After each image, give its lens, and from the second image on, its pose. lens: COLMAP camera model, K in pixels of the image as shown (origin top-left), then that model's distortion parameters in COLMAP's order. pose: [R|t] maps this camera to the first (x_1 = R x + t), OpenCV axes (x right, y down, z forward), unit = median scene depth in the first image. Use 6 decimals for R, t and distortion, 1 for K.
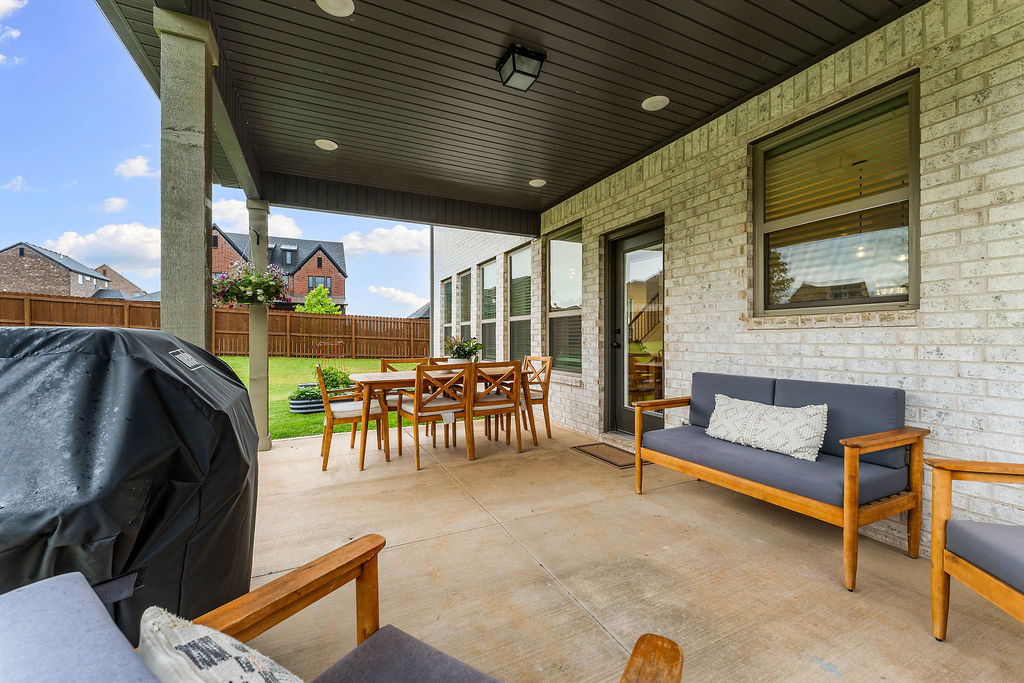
lens RADIAL K [[424.6, 0, 512.0], [0, 424.6, 341.5], [0, 0, 1]] dist [-0.001650, -0.000095]
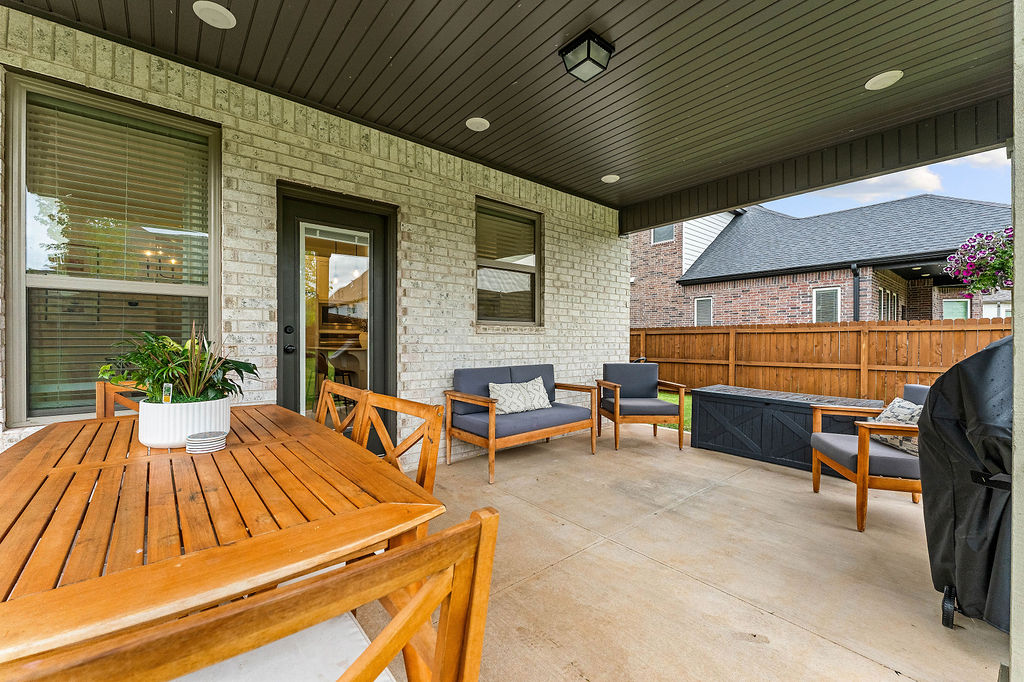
lens RADIAL K [[415.5, 0, 503.4], [0, 415.5, 342.0], [0, 0, 1]] dist [-0.000230, -0.000237]
pose [[-0.249813, -0.007696, 0.968264, -0.778073], [0.003065, 0.999957, 0.008738, -0.013135], [-0.968289, 0.005150, -0.249778, 1.309289]]
